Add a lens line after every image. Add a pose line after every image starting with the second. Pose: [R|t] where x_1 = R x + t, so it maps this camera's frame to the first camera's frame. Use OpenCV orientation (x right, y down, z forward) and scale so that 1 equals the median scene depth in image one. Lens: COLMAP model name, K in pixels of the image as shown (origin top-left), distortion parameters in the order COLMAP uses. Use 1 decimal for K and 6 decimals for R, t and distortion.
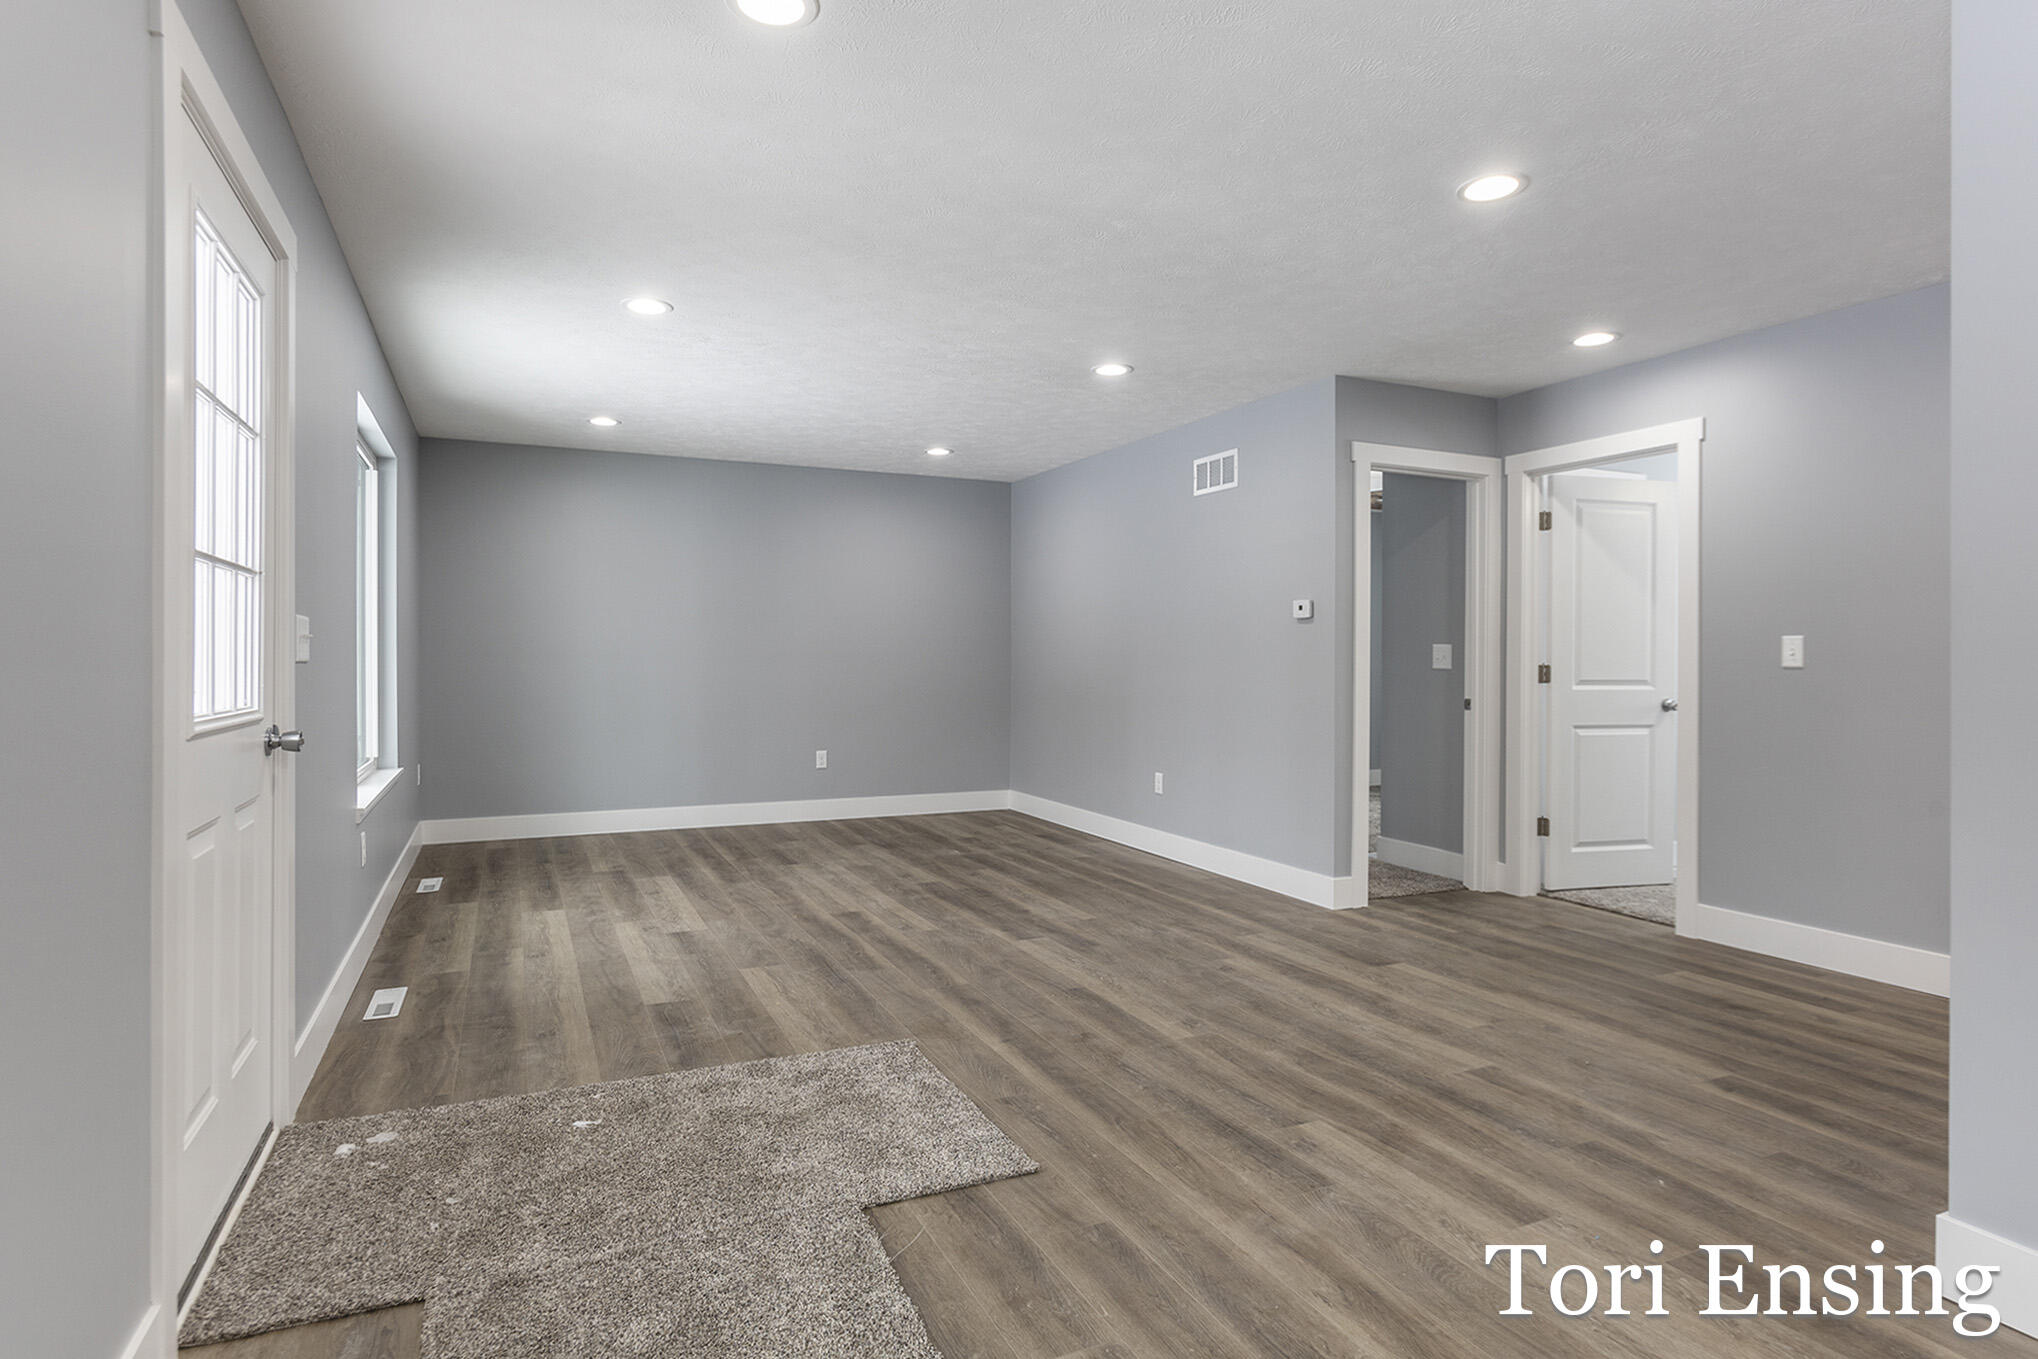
lens RADIAL K [[1232.6, 0, 1019.0], [0, 1232.6, 679.5], [0, 0, 1]] dist [0.000400, 0.000104]
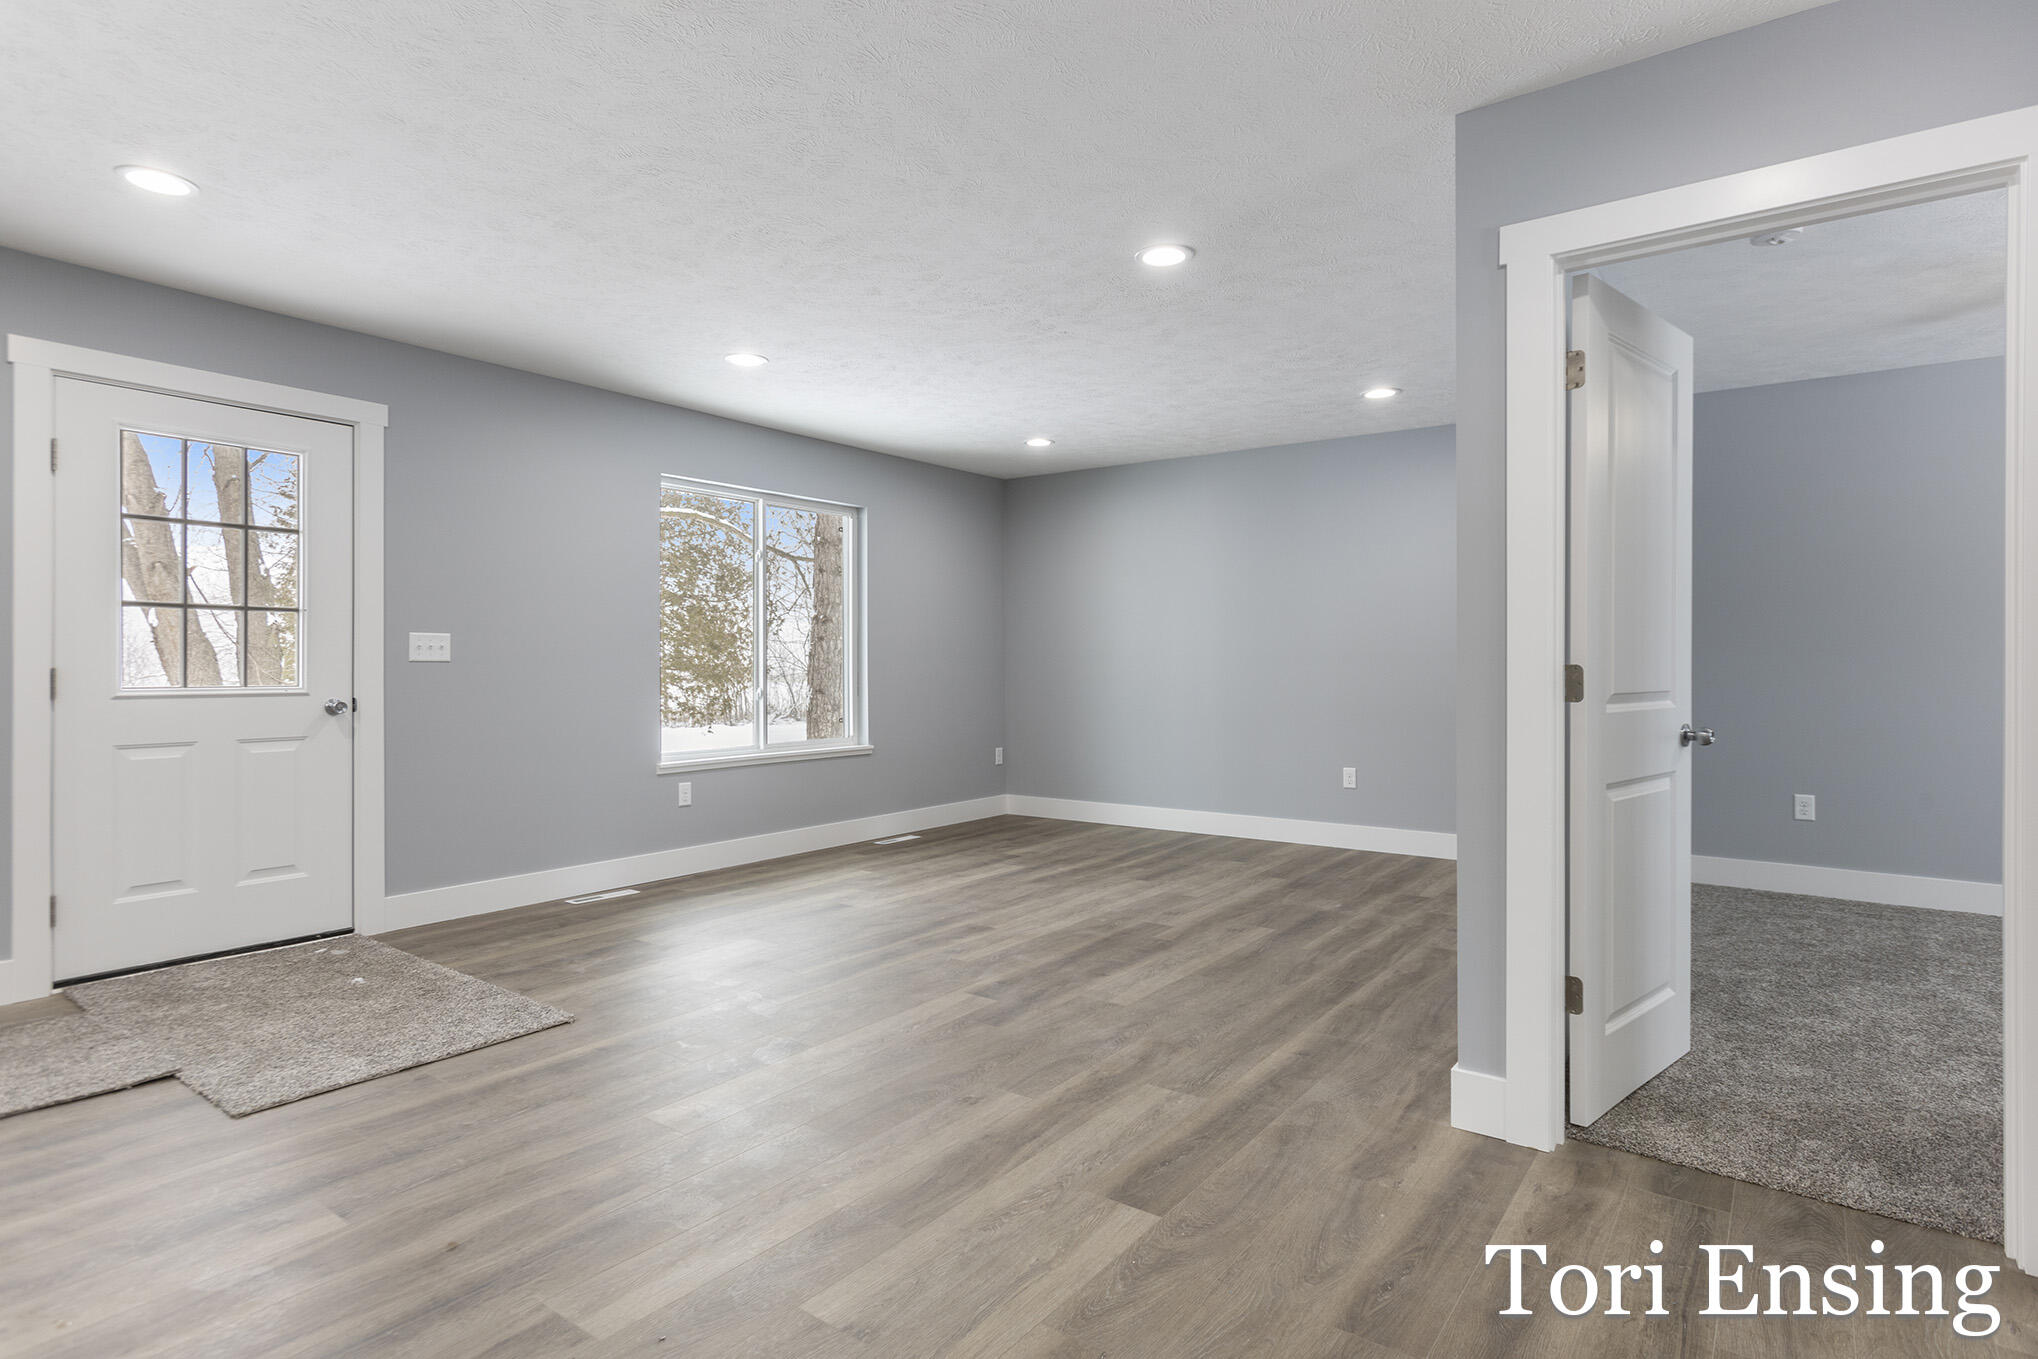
lens RADIAL K [[1128.7, 0, 1015.7], [0, 1128.7, 665.0], [0, 0, 1]] dist [-0.002067, -0.000436]
pose [[0.402372, 0.003795, -0.915468, 0.564398], [-0.016129, 0.999866, -0.002944, -0.008147], [0.915334, 0.015950, 0.402379, 0.563359]]
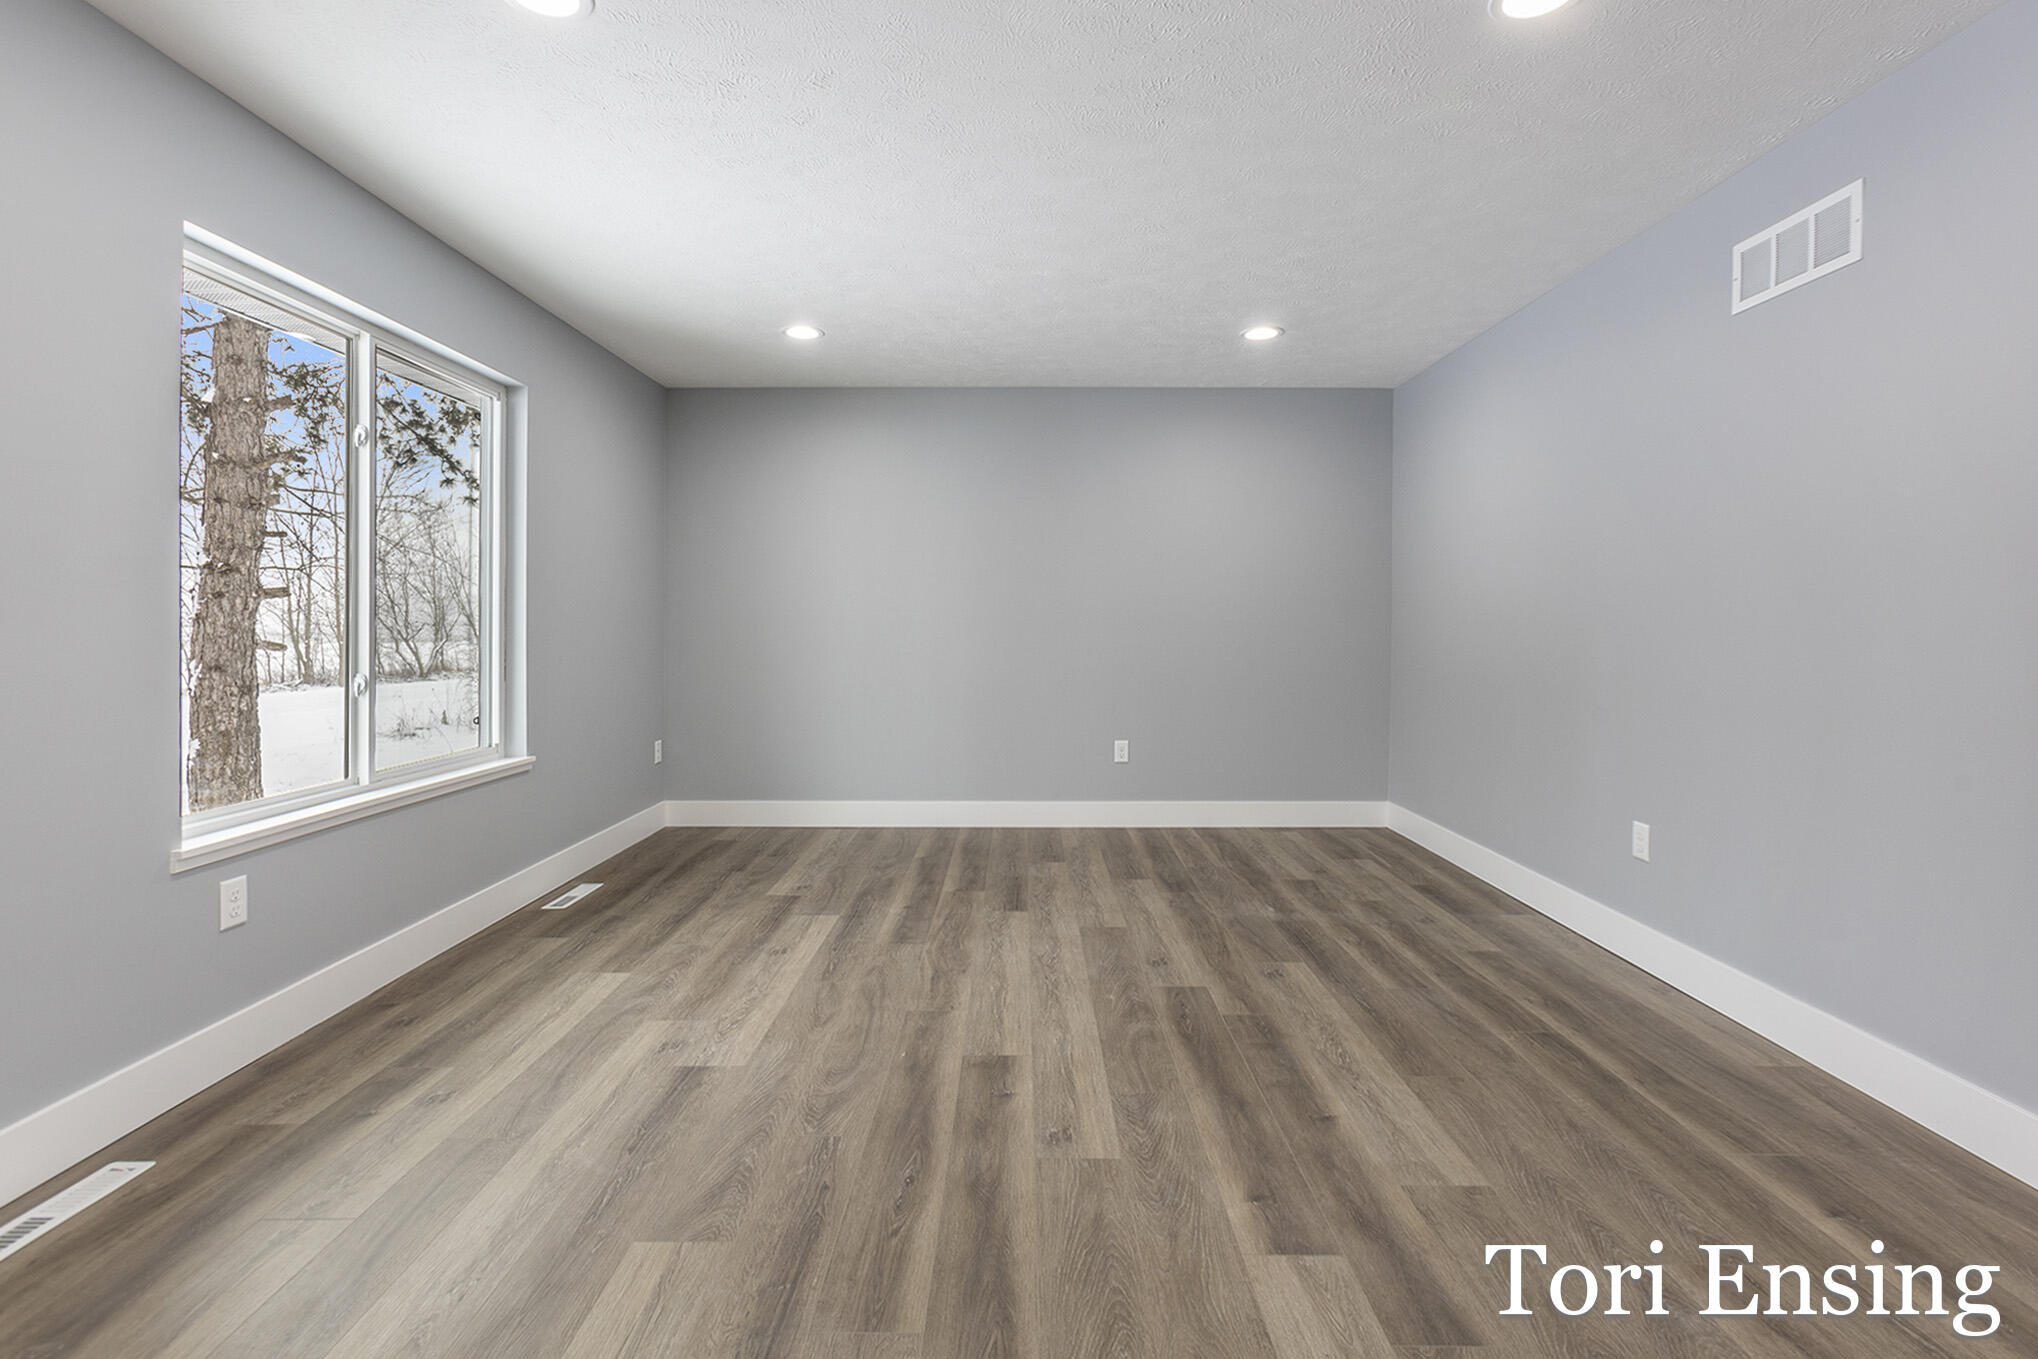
lens RADIAL K [[905.6, 0, 964.3], [0, 905.6, 636.4], [0, 0, 1]] dist [0.003521, 0.000989]
pose [[0.871610, 0.006830, -0.490152, 0.048947], [-0.009521, 0.999950, -0.002997, -0.008305], [0.490107, 0.007279, 0.871632, 0.516079]]
